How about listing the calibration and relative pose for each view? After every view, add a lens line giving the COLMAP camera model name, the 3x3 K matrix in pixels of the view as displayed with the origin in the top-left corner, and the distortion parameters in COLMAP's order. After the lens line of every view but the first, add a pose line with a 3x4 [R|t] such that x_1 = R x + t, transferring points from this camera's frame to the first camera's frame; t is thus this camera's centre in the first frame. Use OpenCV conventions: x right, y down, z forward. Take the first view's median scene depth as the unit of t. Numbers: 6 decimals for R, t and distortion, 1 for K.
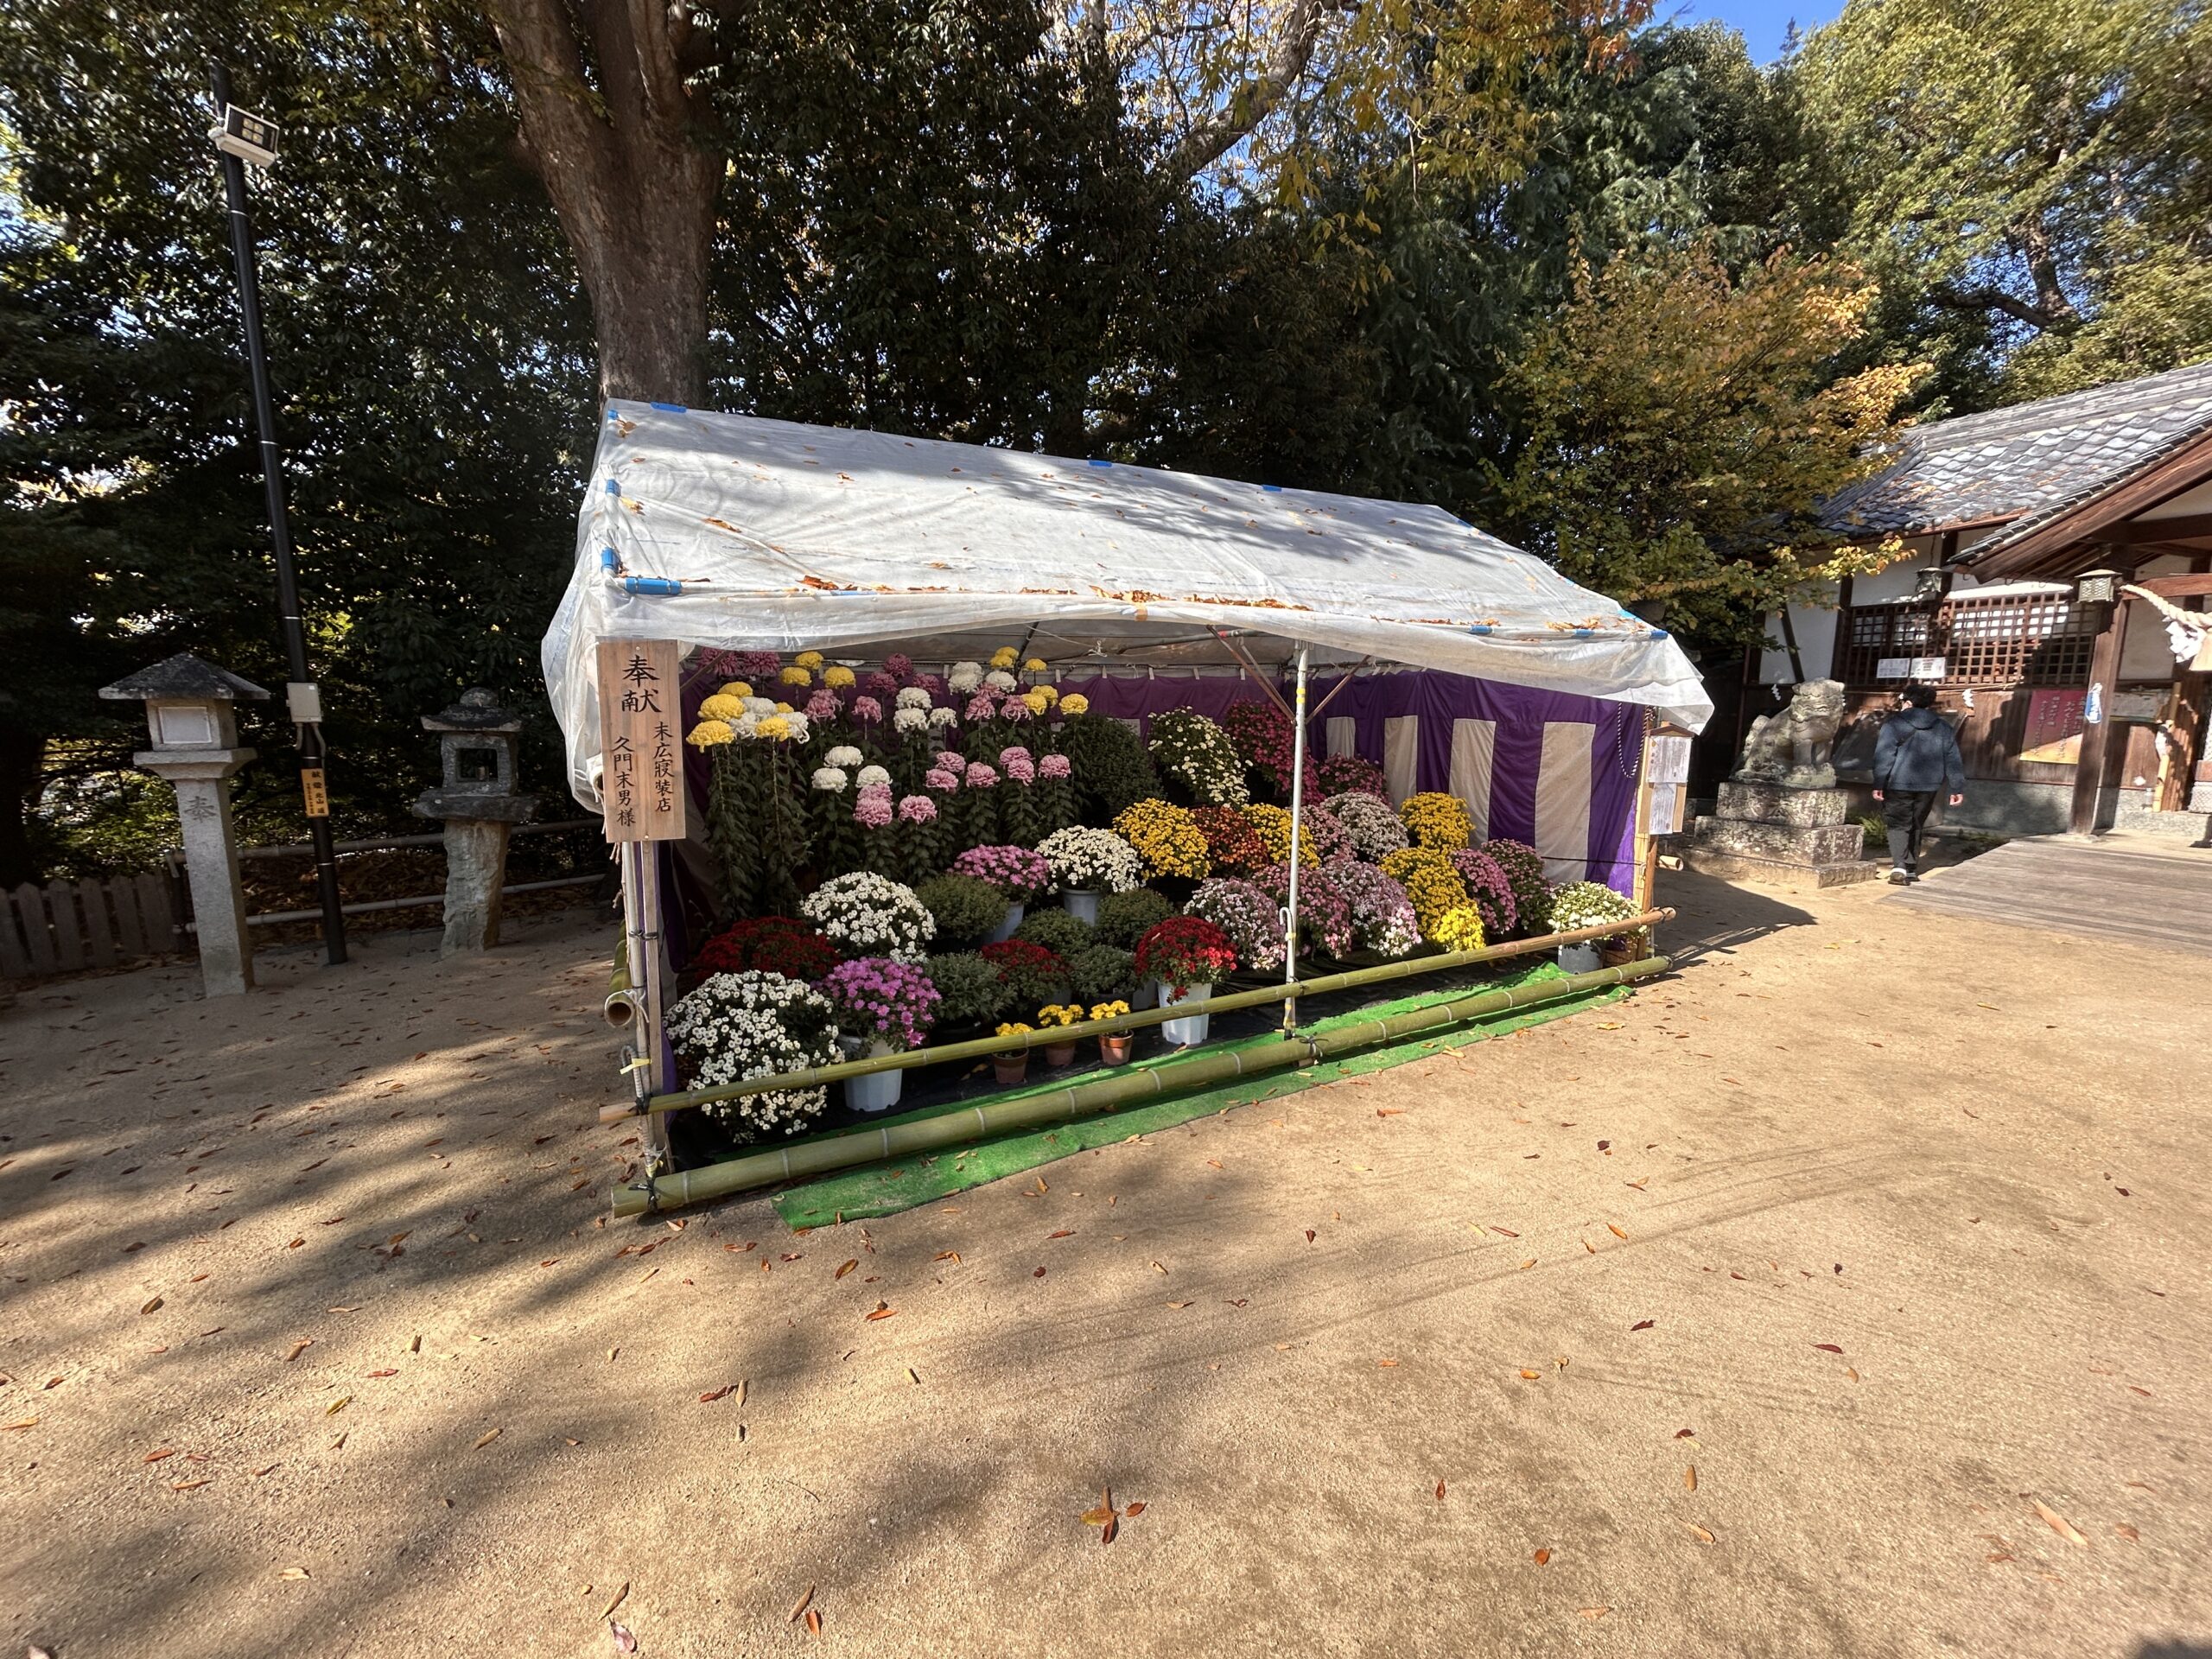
lens RADIAL K [[889.9, 0, 1106.0], [0, 889.9, 829.5], [0, 0, 1]] dist [-0.001460, -0.000311]
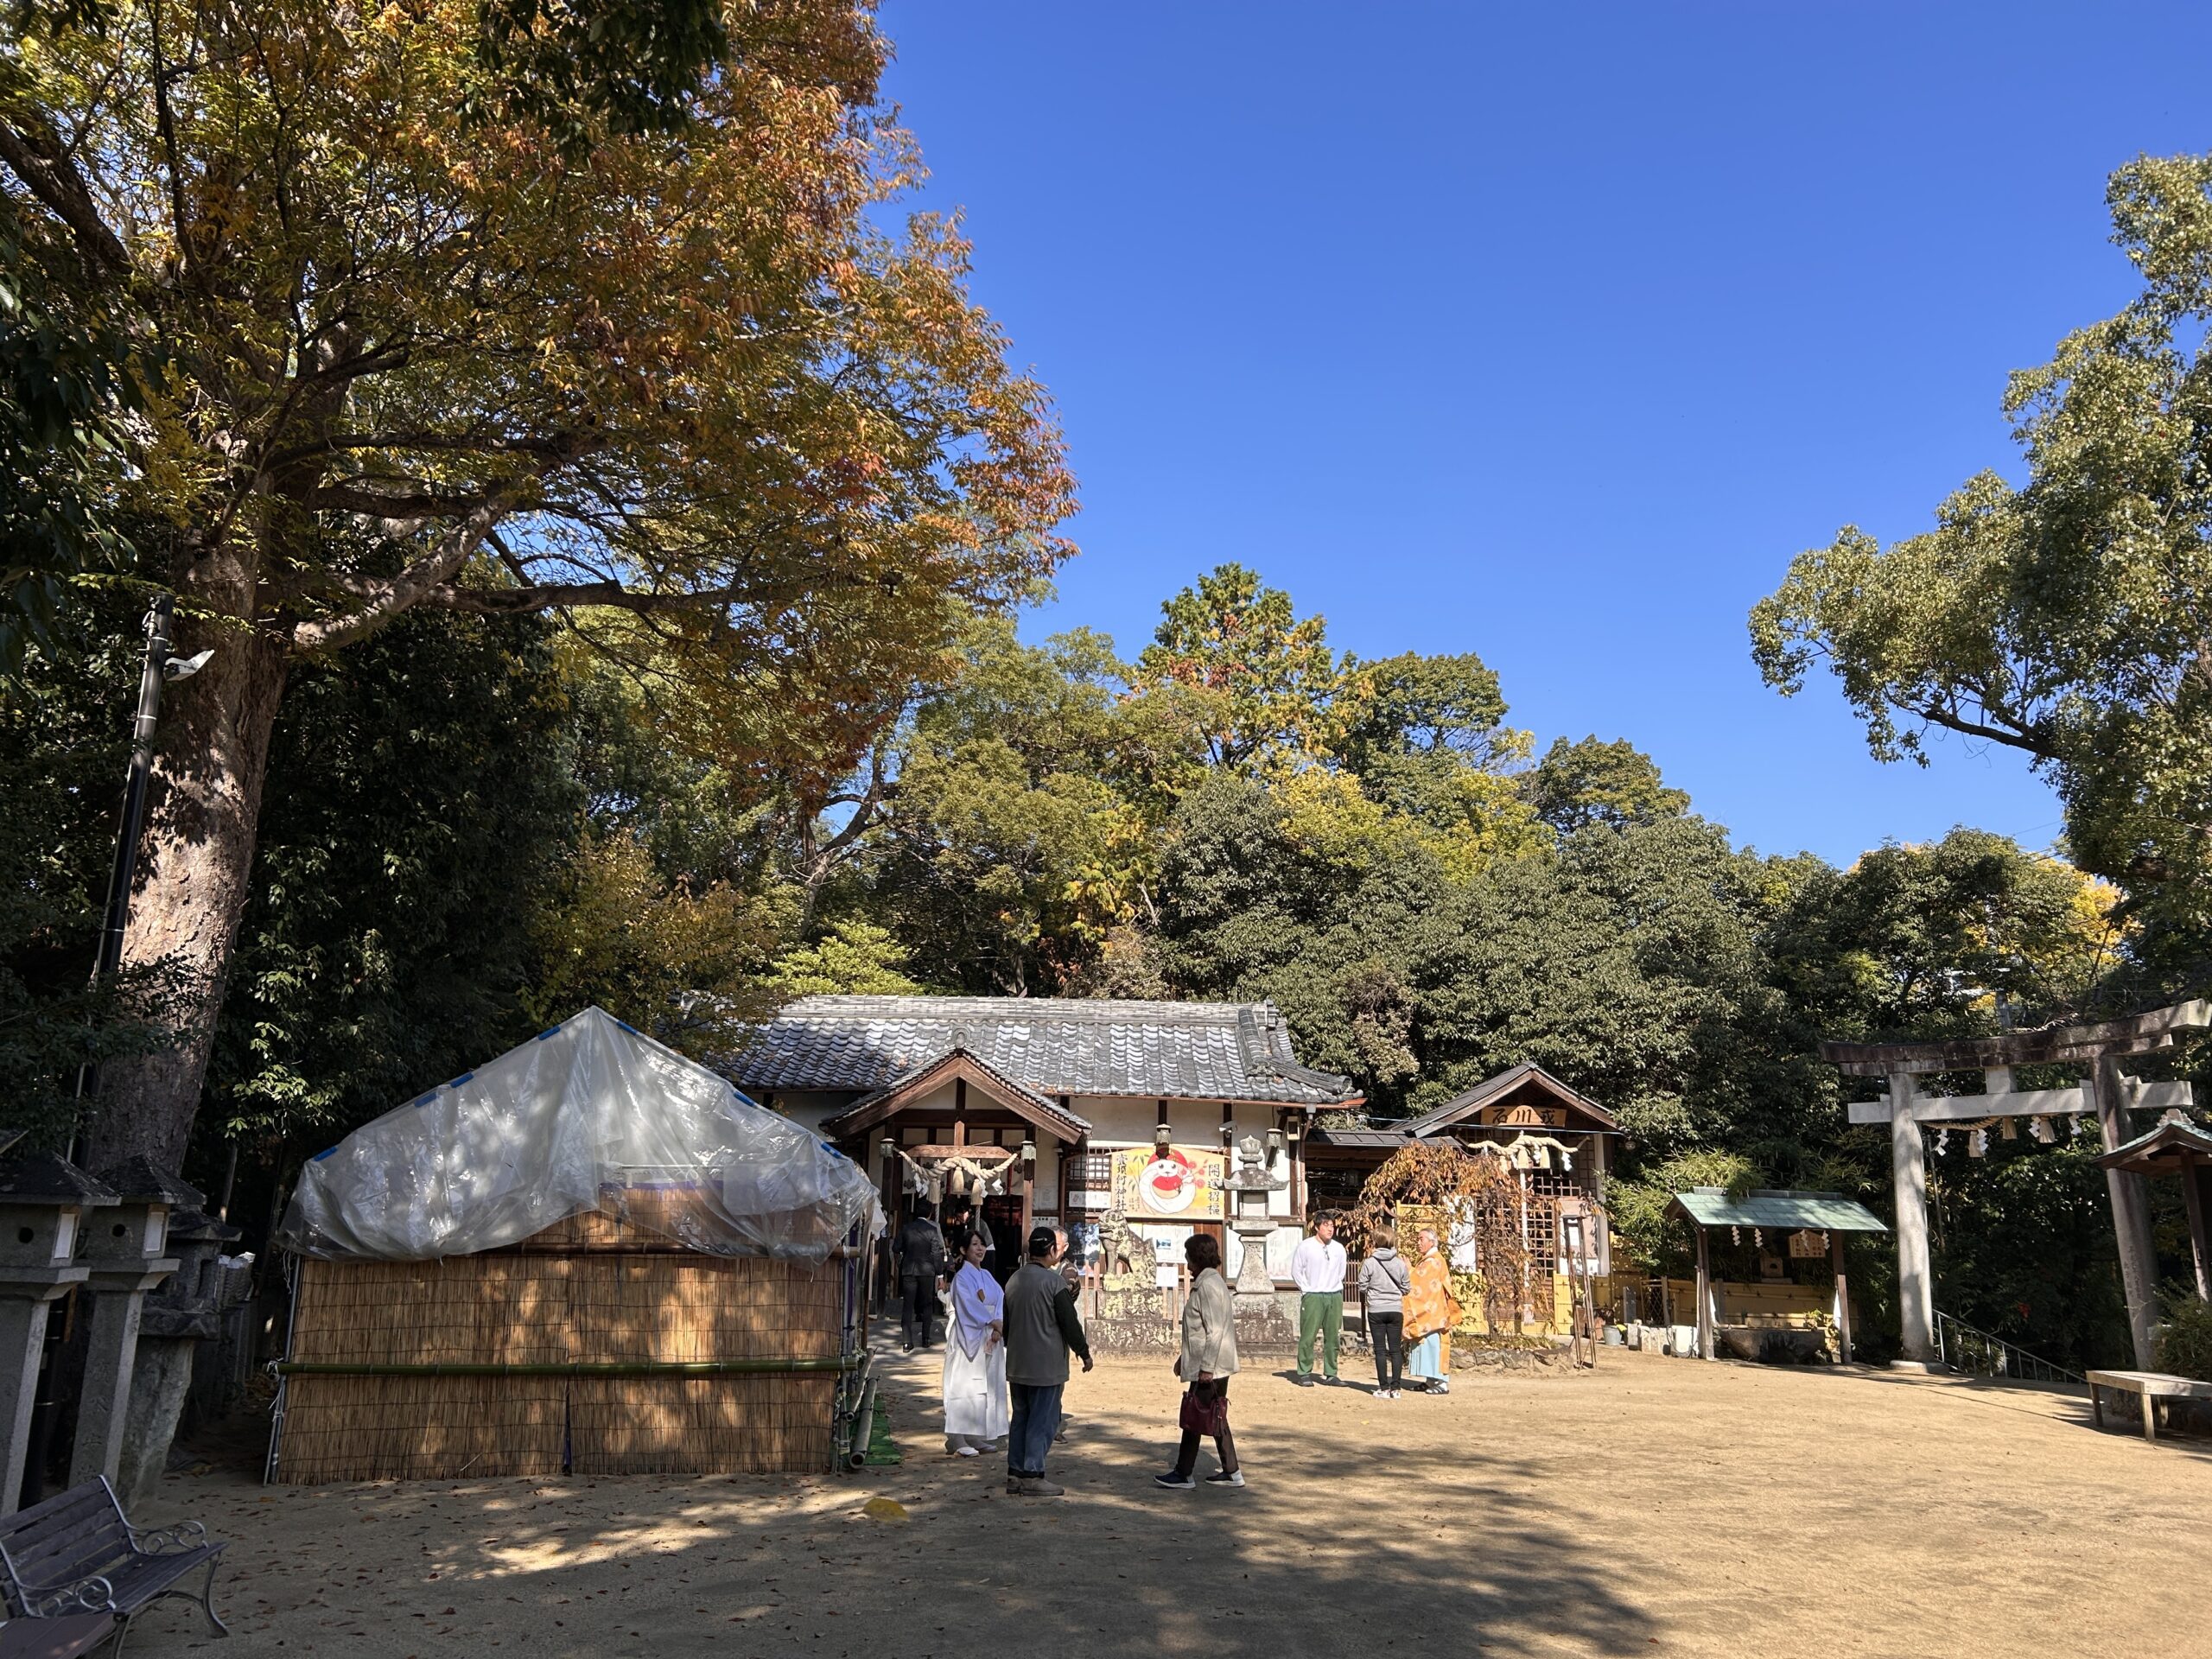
lens RADIAL K [[1646.4, 0, 1098.4], [0, 1646.4, 831.6], [0, 0, 1]] dist [0.124606, -0.205961]
pose [[0.356266, 0.224357, 0.907049, -1.599805], [0.120613, 0.951581, -0.282746, 0.072674], [-0.926567, 0.210135, 0.311956, -0.401369]]
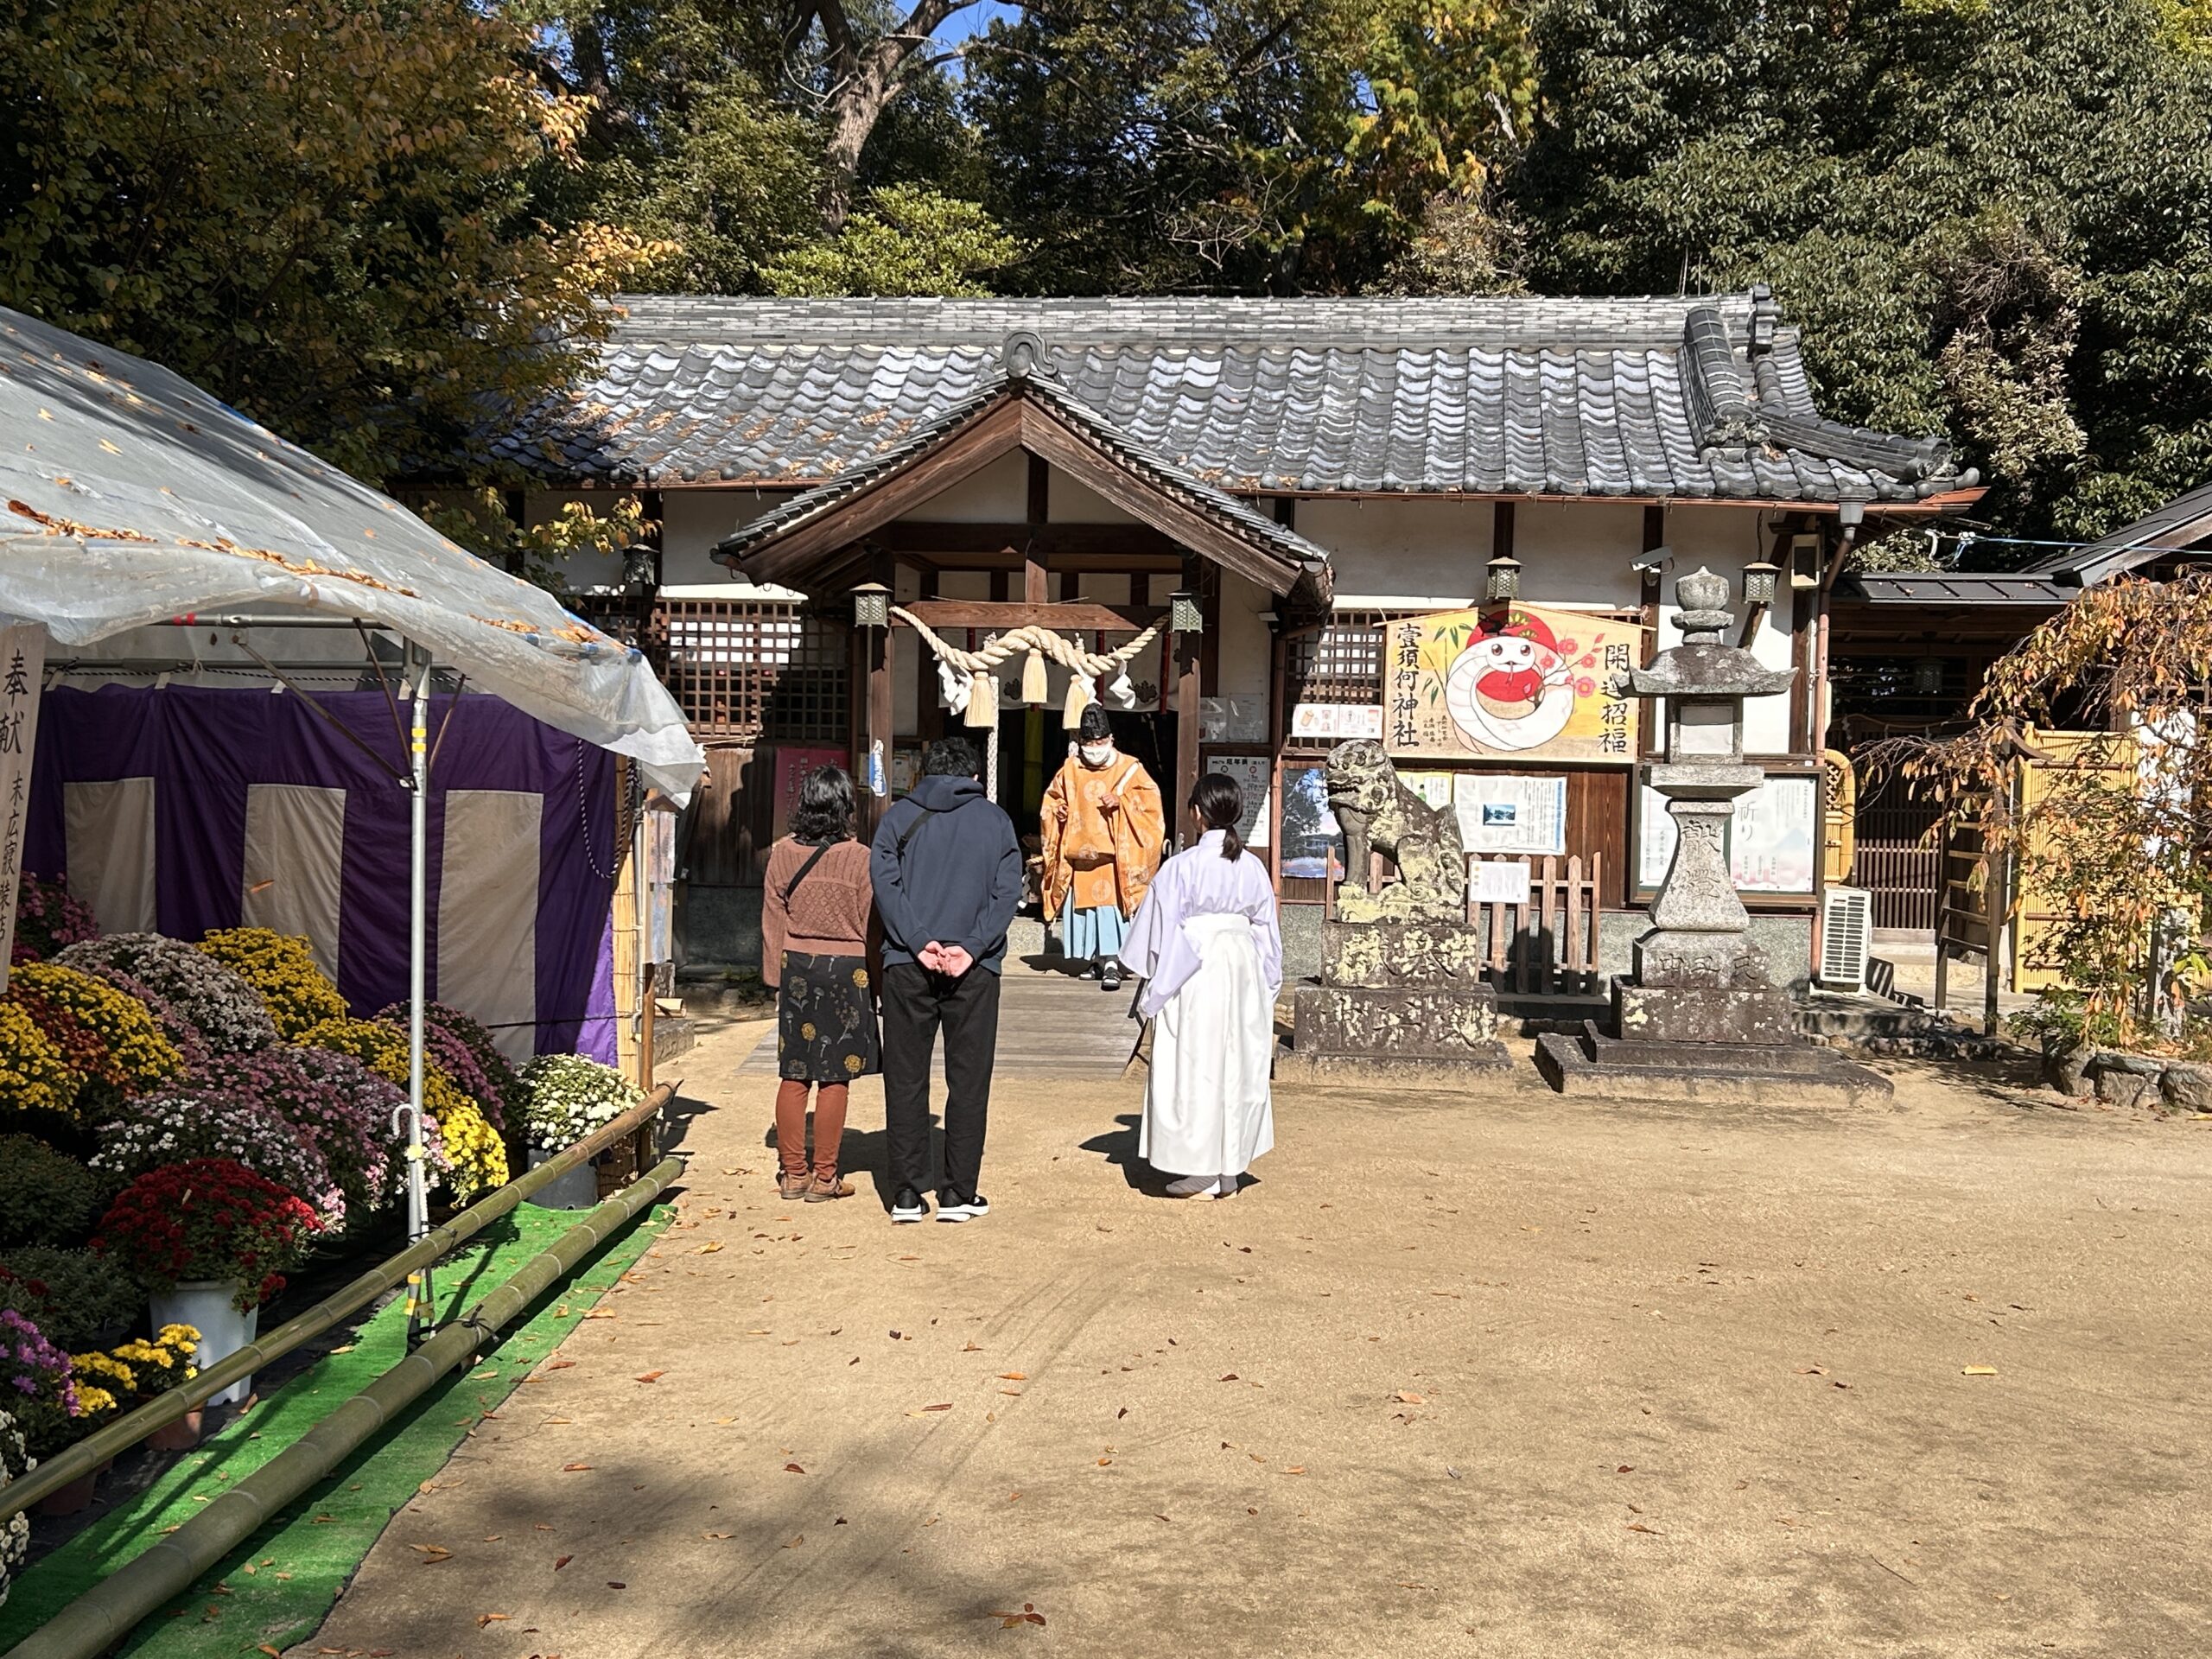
lens RADIAL K [[2466.4, 0, 1117.8], [0, 2466.4, 827.2], [0, 0, 1]] dist [0.190248, -0.509298]
pose [[0.483802, -0.009835, 0.875122, -0.543694], [0.107514, 0.993031, -0.048278, 0.020632], [-0.868549, 0.117445, 0.481487, -0.110577]]
